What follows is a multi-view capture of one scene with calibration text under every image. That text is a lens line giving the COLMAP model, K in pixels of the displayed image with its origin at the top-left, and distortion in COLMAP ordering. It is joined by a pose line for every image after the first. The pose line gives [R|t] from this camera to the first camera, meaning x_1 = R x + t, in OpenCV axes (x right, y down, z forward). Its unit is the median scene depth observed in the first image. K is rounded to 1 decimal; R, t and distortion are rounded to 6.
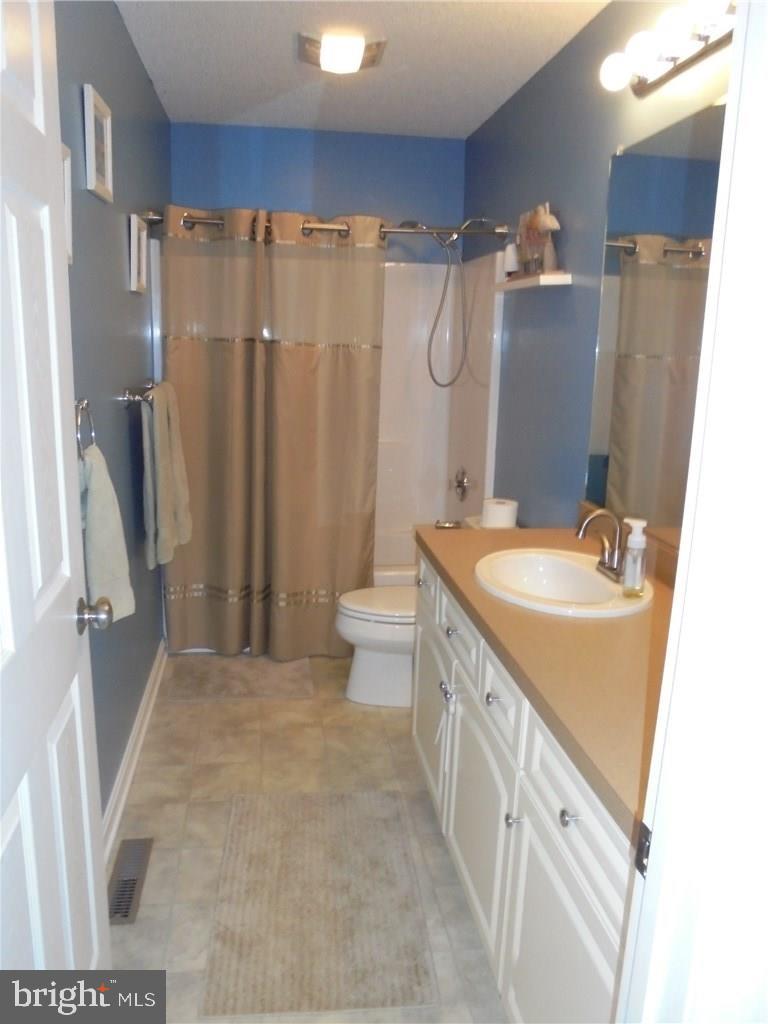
lens RADIAL K [[795.3, 0, 384.0], [0, 795.3, 512.0], [0, 0, 1]] dist [0.006055, 0.006927]
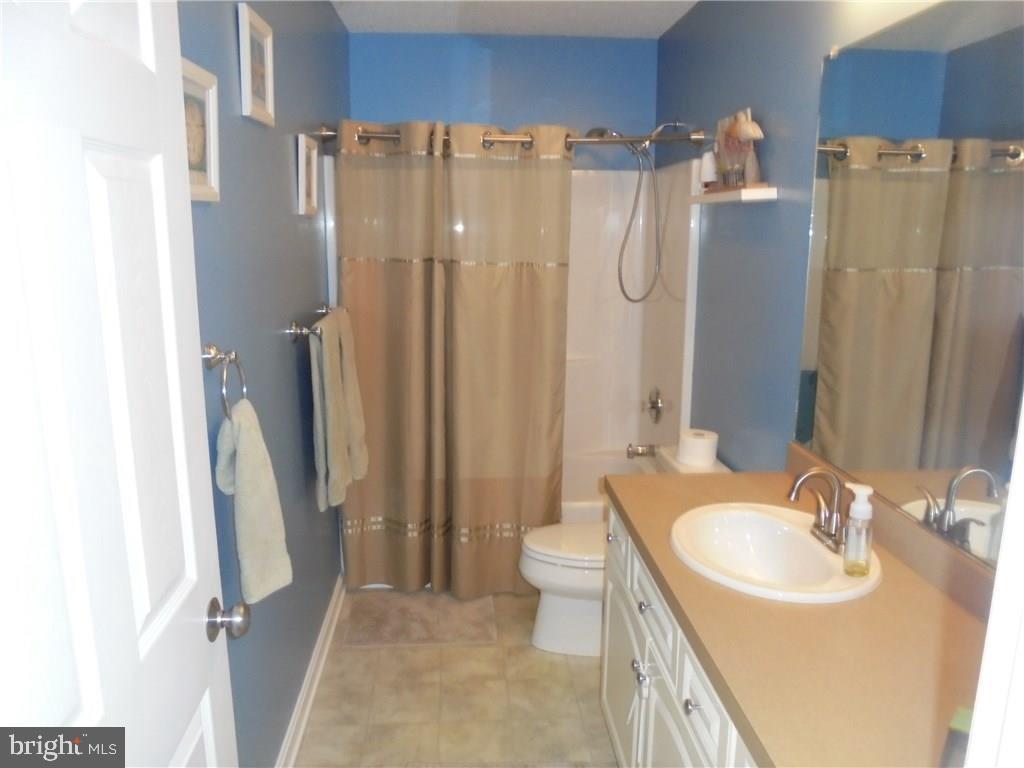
lens RADIAL K [[772.4, 0, 533.0], [0, 772.4, 387.8], [0, 0, 1]] dist [0.003941, -0.000288]
pose [[0.998010, -0.006046, -0.062759, 0.012112], [0.005936, 0.999981, -0.001940, -0.064652], [0.062770, 0.001564, 0.998027, 0.098580]]
